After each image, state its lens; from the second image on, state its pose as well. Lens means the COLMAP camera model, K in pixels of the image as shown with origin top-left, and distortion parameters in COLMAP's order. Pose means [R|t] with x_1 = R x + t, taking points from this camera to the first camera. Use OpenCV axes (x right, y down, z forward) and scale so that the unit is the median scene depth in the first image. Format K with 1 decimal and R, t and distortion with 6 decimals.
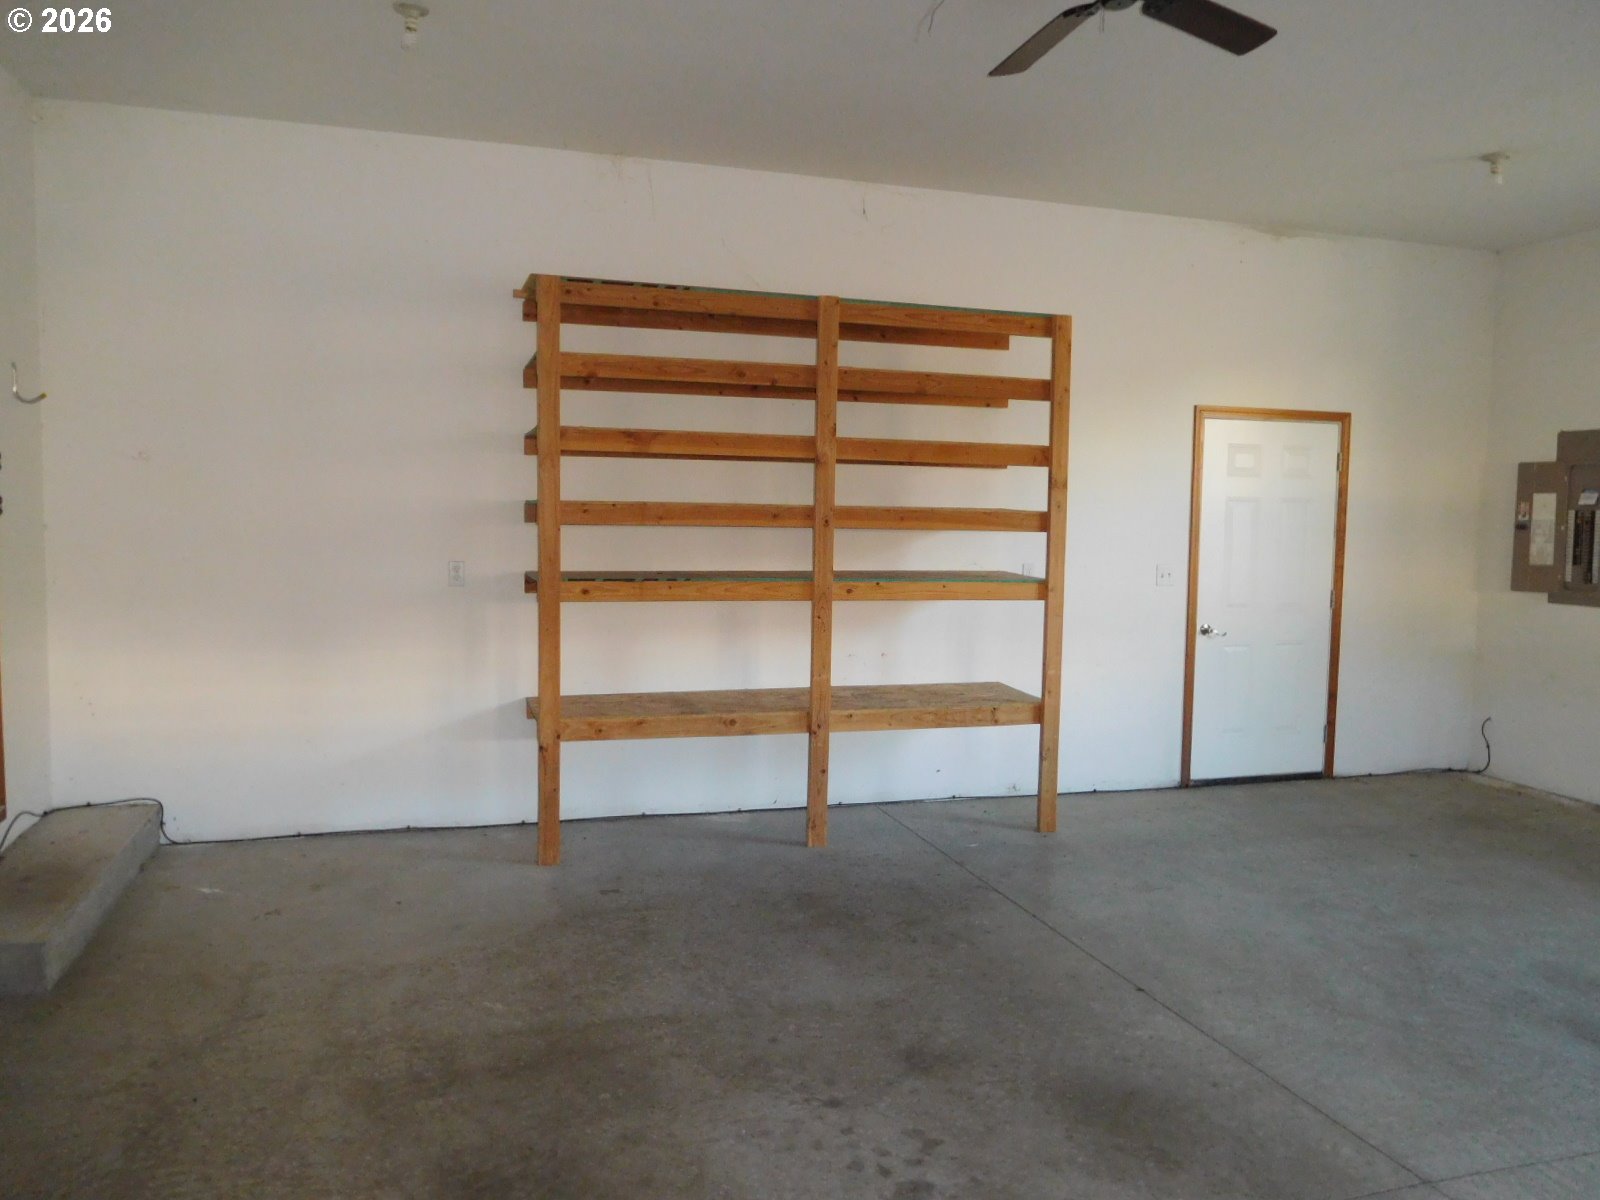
lens RADIAL K [[1191.5, 0, 795.7], [0, 1191.5, 600.9], [0, 0, 1]] dist [-0.053529, 0.041209]
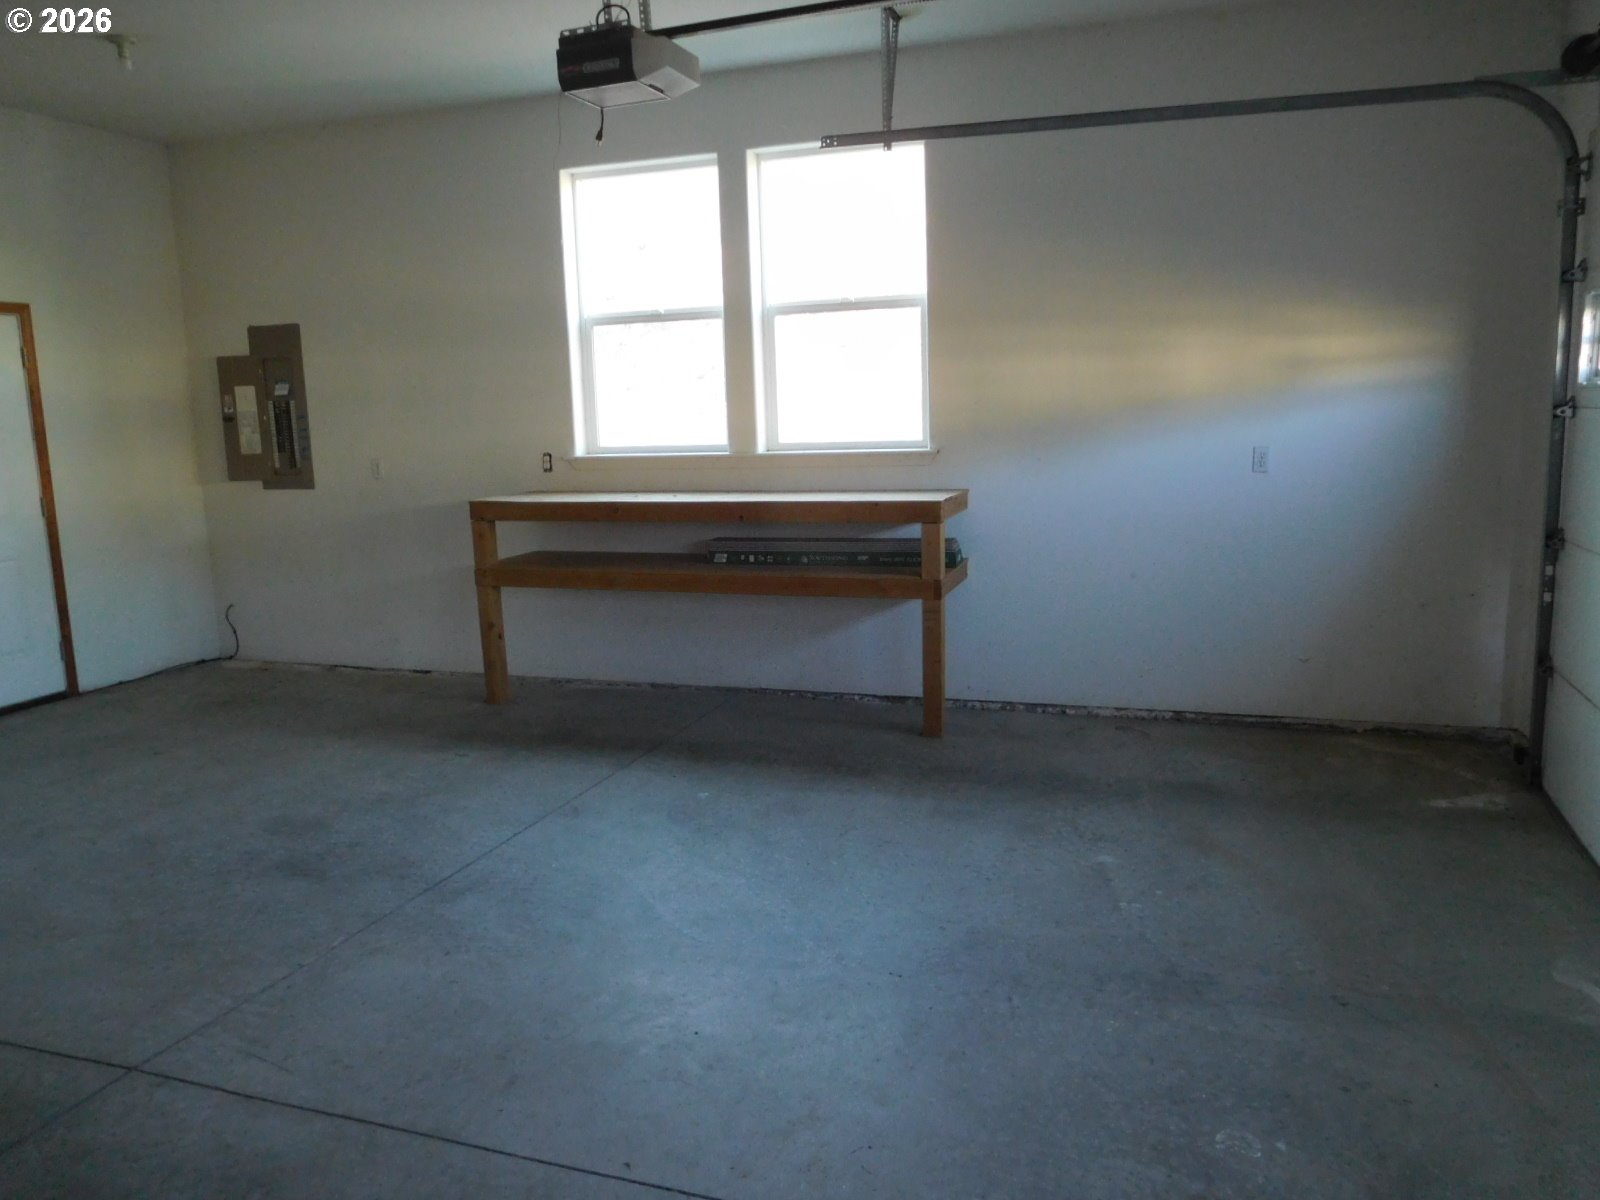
lens RADIAL K [[1191.5, 0, 795.7], [0, 1191.5, 600.9], [0, 0, 1]] dist [-0.053529, 0.041209]
pose [[0.582718, -0.164978, 0.795752, 0.053754], [0.098397, 0.986297, 0.132427, 0.007538], [-0.806695, 0.001132, 0.590967, -0.026029]]
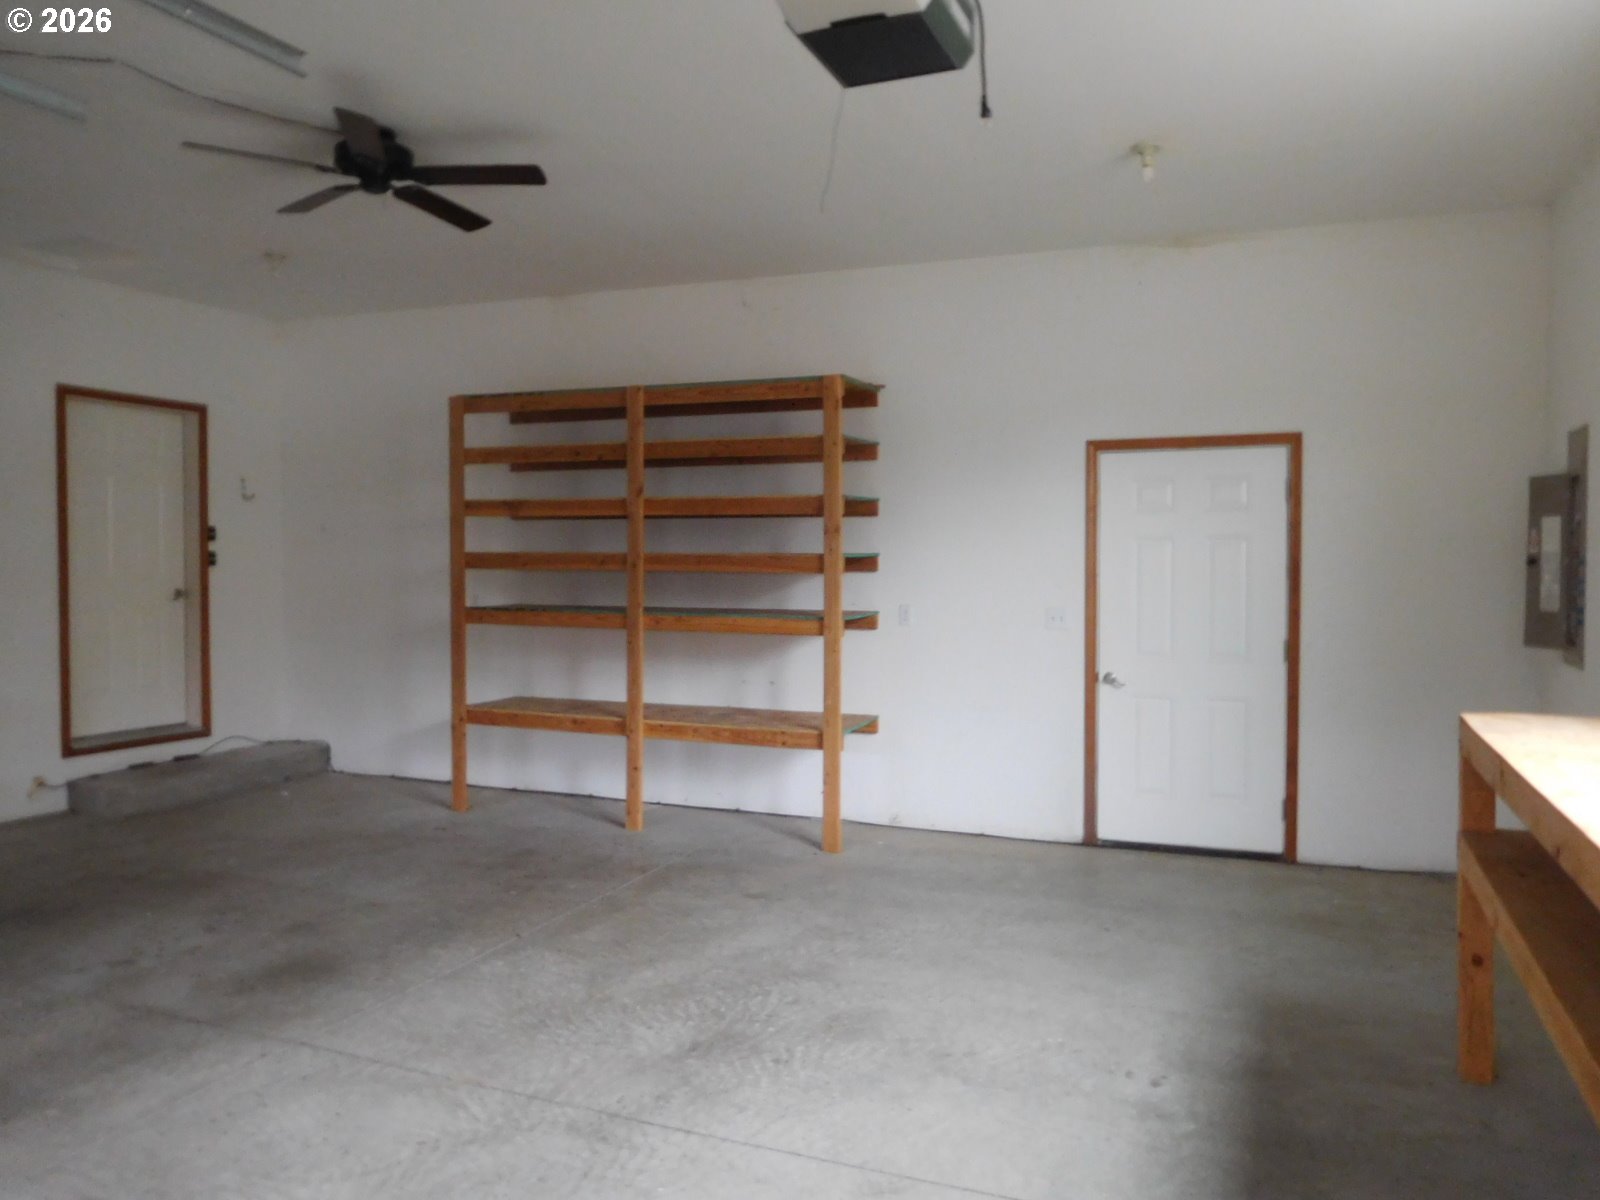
lens RADIAL K [[1191.5, 0, 795.7], [0, 1191.5, 600.9], [0, 0, 1]] dist [-0.053529, 0.041209]
pose [[0.775785, 0.004257, -0.630983, 0.742653], [-0.037404, 0.998529, -0.039252, 0.009623], [0.629888, 0.054052, 0.774803, 0.117045]]
